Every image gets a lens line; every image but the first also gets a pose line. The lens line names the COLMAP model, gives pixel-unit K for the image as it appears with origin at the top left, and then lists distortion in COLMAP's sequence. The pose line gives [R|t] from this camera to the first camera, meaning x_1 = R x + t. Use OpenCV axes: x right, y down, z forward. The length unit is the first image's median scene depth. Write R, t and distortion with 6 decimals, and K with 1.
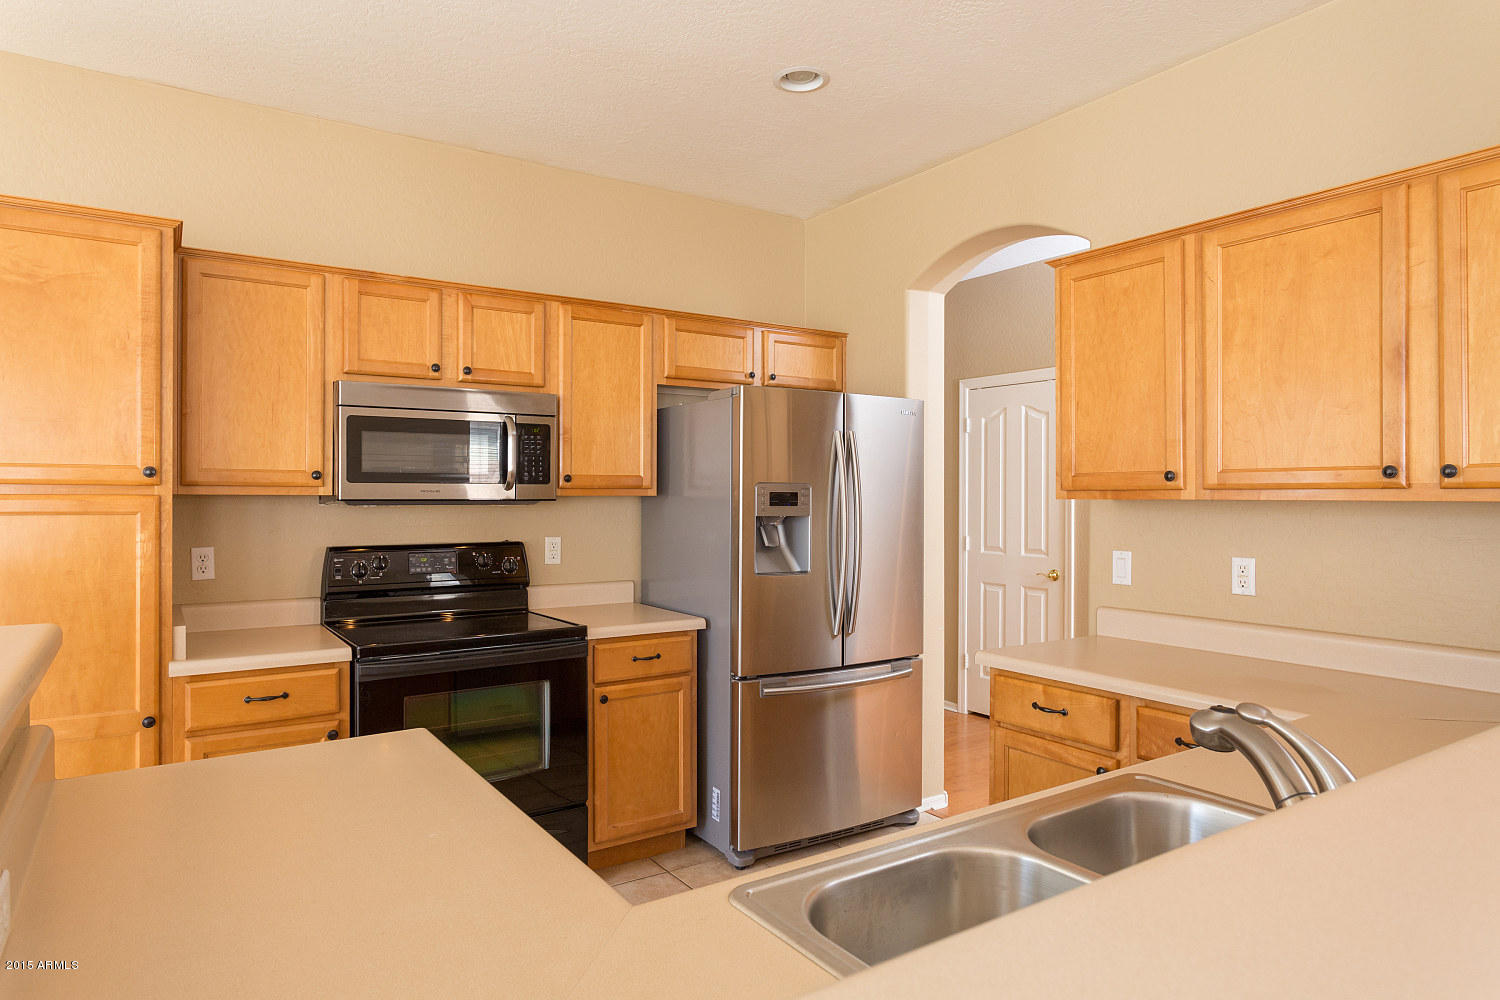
lens RADIAL K [[904.3, 0, 750.0], [0, 904.3, 500.0], [0, 0, 1]] dist [-0.003095, -0.000530]
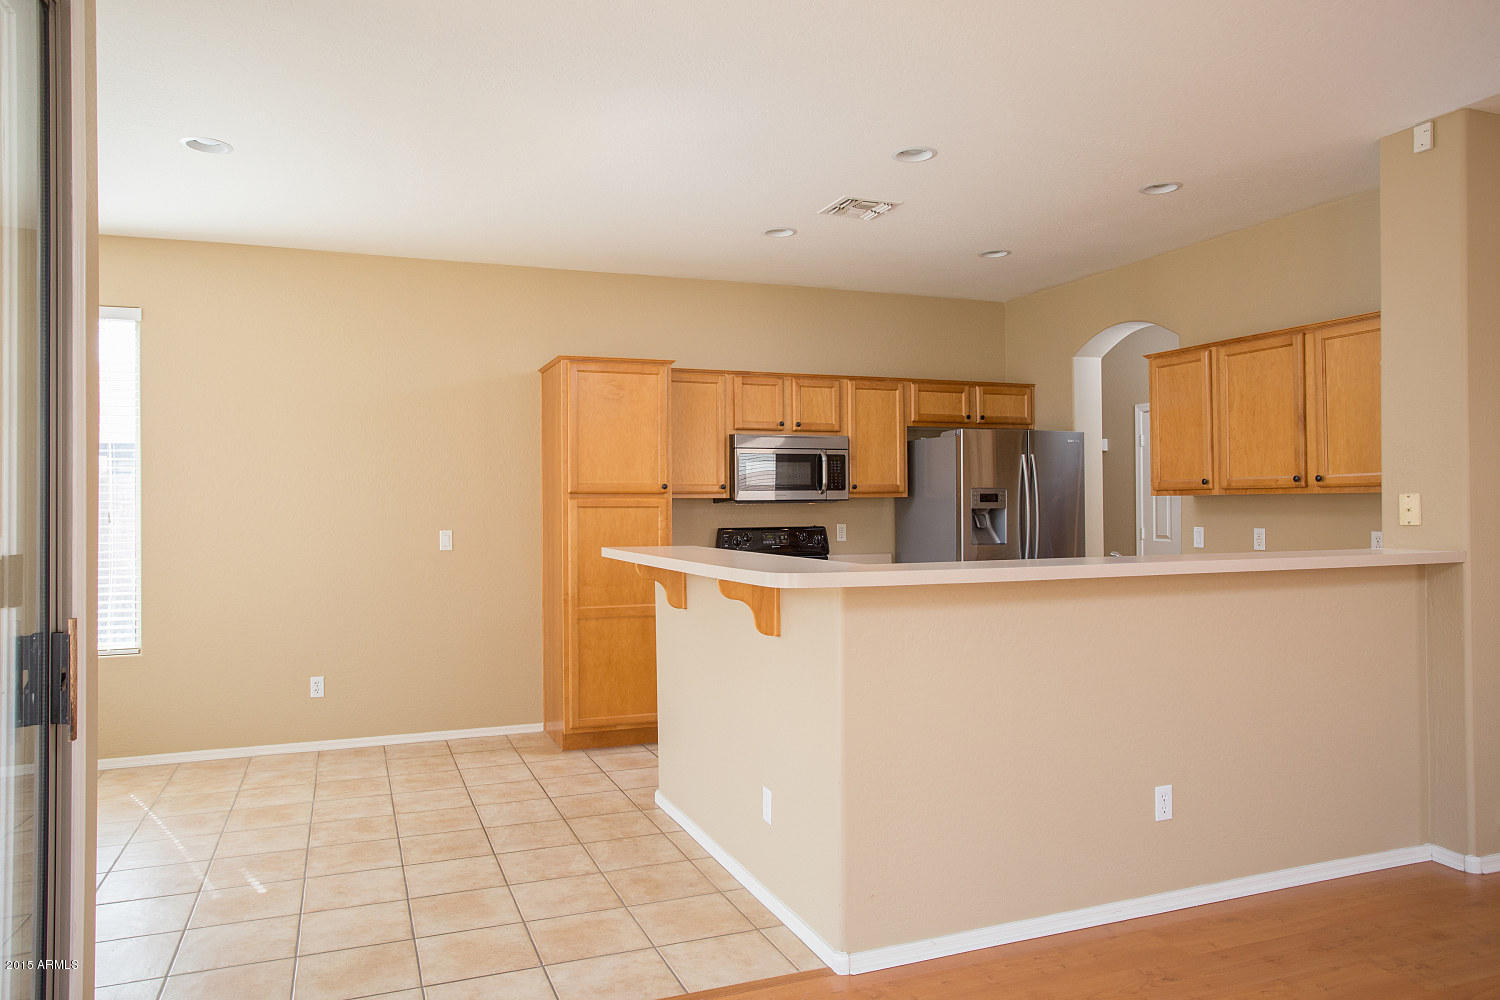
lens RADIAL K [[1036.0, 0, 750.0], [0, 1036.0, 500.0], [0, 0, 1]] dist [-0.093713, 0.000720]
pose [[0.978059, -0.009980, -0.208087, 0.002597], [0.008422, 0.999929, -0.008372, 0.014391], [0.208156, 0.006435, 0.978075, -0.894551]]
